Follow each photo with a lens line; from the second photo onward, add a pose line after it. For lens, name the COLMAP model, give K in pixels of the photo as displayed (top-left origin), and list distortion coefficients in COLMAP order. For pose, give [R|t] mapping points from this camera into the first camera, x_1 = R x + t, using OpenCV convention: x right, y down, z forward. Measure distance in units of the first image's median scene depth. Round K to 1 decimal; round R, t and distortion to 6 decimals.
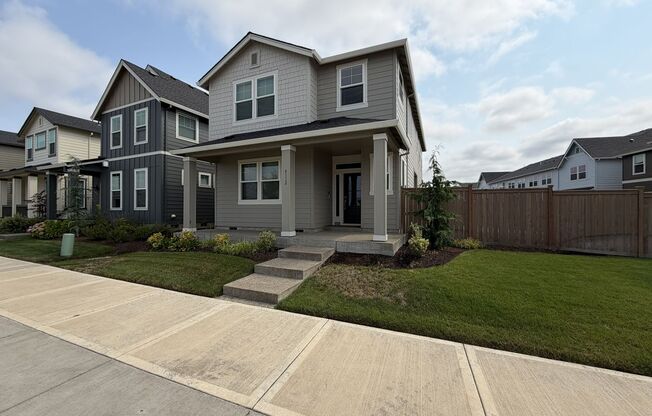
lens RADIAL K [[254.8, 0, 326.2], [0, 254.8, 207.4], [0, 0, 1]] dist [0.000765, -0.000034]
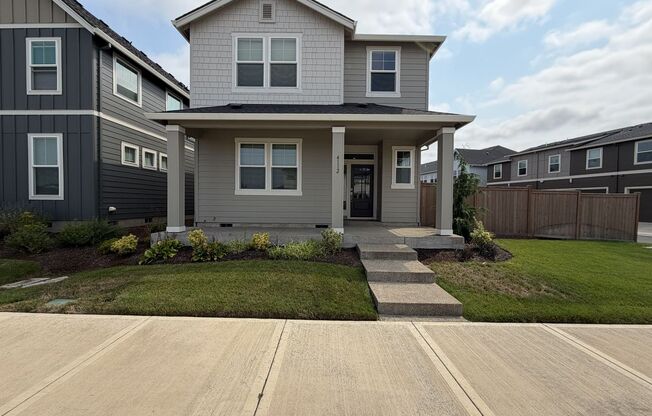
lens RADIAL K [[254.8, 0, 327.7], [0, 254.8, 207.4], [0, 0, 1]] dist [0.000765, -0.000034]
pose [[0.921462, 0.003493, 0.388453, -0.412834], [-0.016076, 0.999446, 0.029148, 0.000204], [-0.388136, -0.033104, 0.921008, 0.176878]]
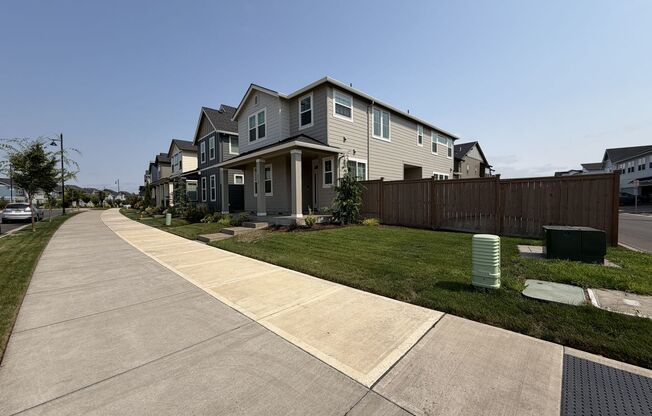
lens RADIAL K [[254.8, 0, 328.3], [0, 254.8, 207.5], [0, 0, 1]] dist [0.000765, -0.000034]
pose [[0.925920, -0.002572, -0.377712, 0.683245], [0.015064, 0.999433, 0.030122, 0.015435], [0.377420, -0.033580, 0.925433, -0.261403]]
